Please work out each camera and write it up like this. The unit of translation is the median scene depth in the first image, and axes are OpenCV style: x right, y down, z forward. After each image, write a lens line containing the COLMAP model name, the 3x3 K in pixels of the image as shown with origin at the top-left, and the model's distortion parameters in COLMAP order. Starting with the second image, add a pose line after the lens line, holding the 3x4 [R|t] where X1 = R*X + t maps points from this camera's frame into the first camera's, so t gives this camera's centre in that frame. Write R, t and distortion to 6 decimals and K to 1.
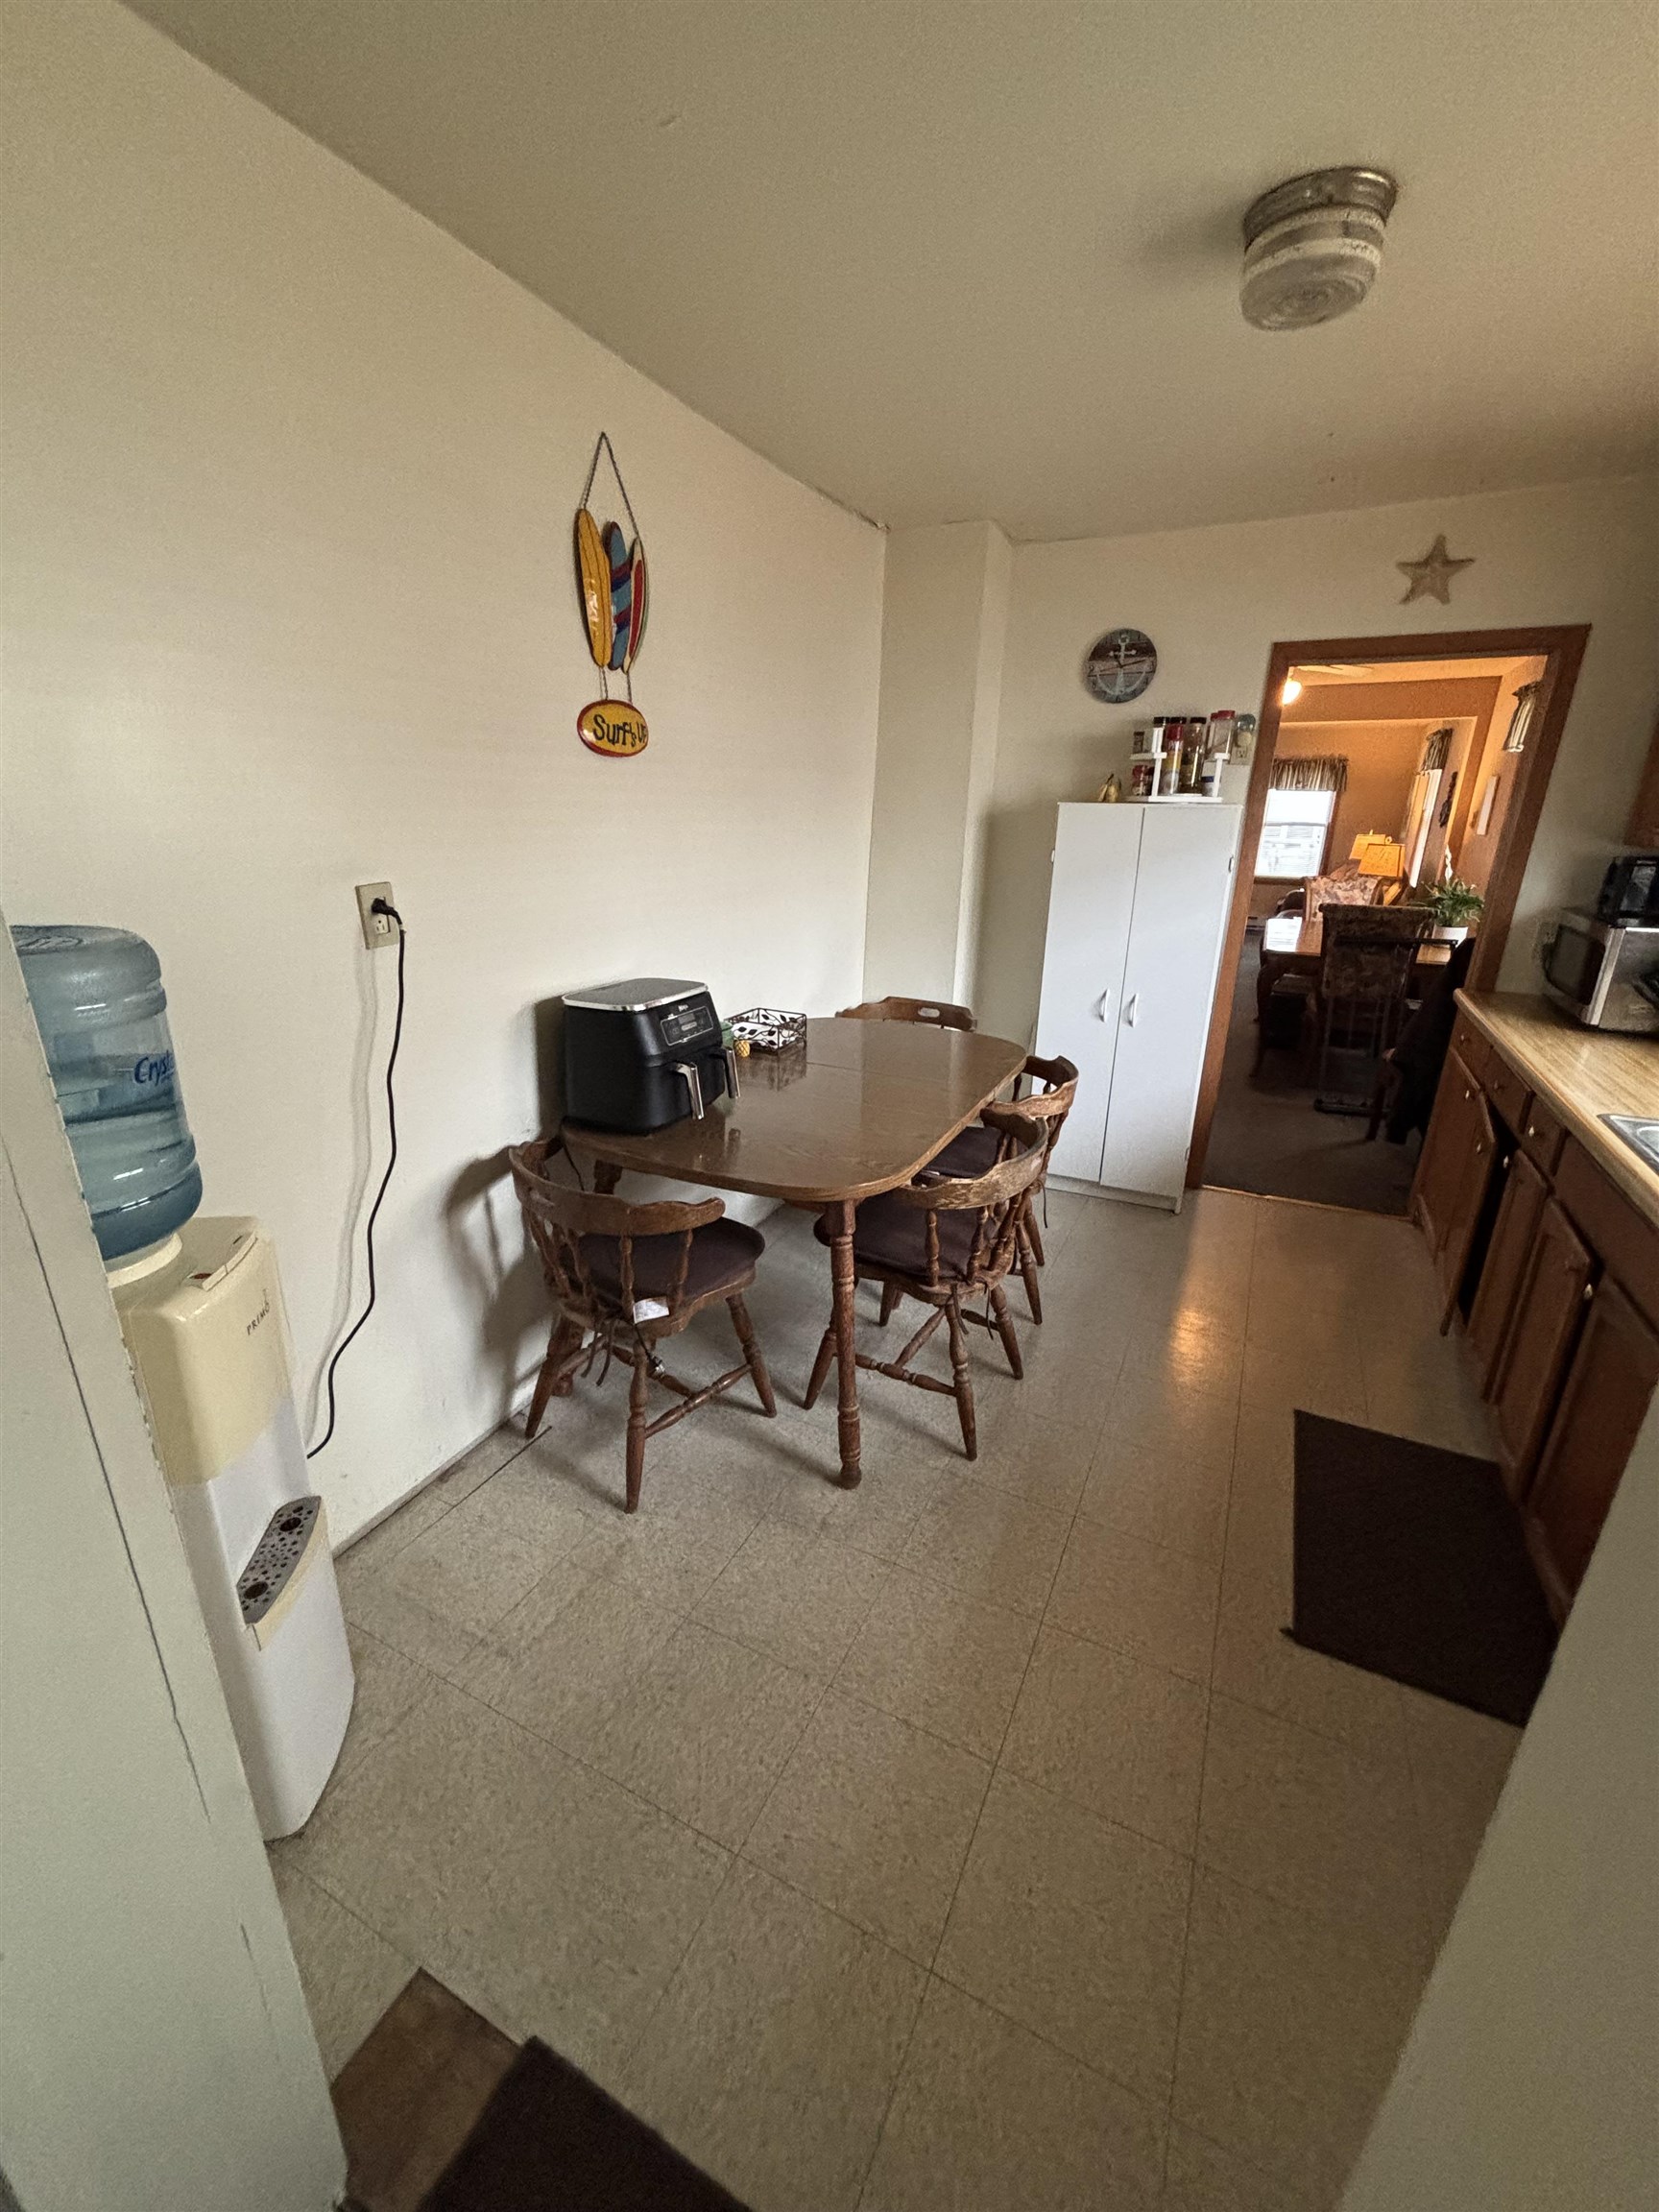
lens RADIAL K [[897.5, 0, 829.5], [0, 897.5, 1106.0], [0, 0, 1]] dist [-0.000087, 0.000124]
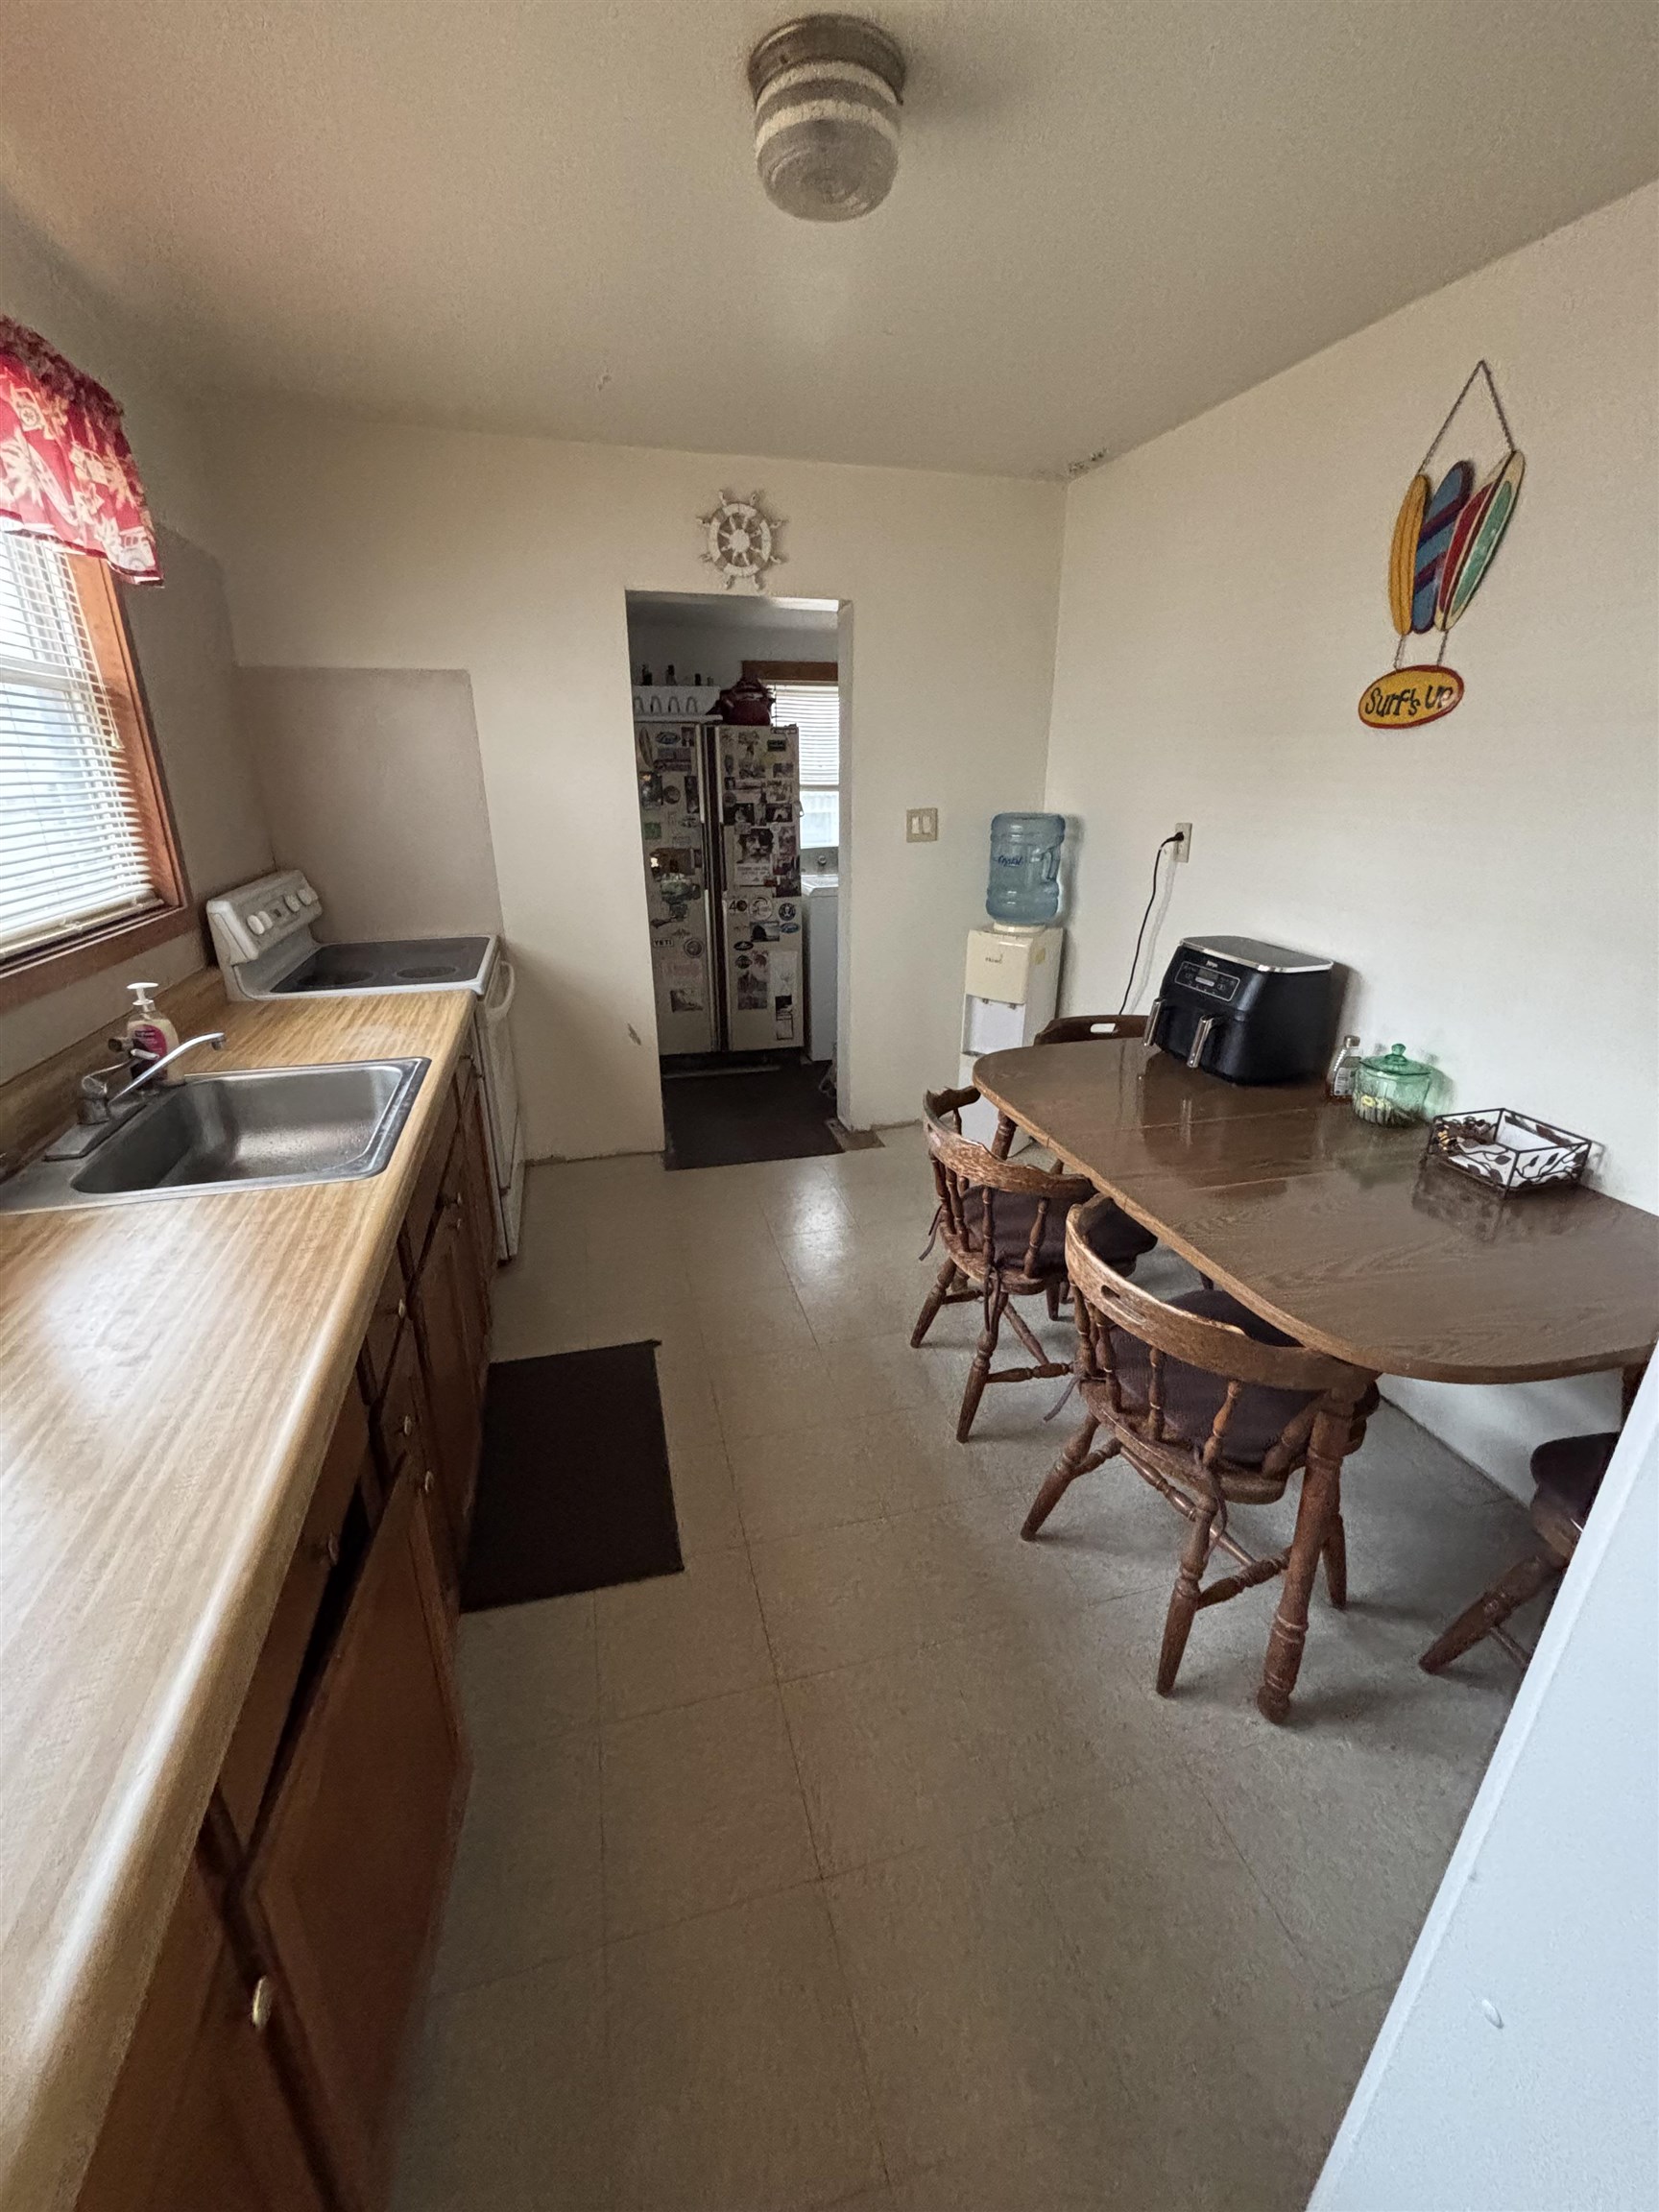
lens RADIAL K [[897.5, 0, 829.5], [0, 897.5, 1106.0], [0, 0, 1]] dist [-0.000087, 0.000124]
pose [[-0.747454, 0.222045, -0.626106, 0.884595], [-0.223520, 0.803474, 0.551787, -0.464188], [0.625581, 0.552382, -0.550928, 1.382475]]
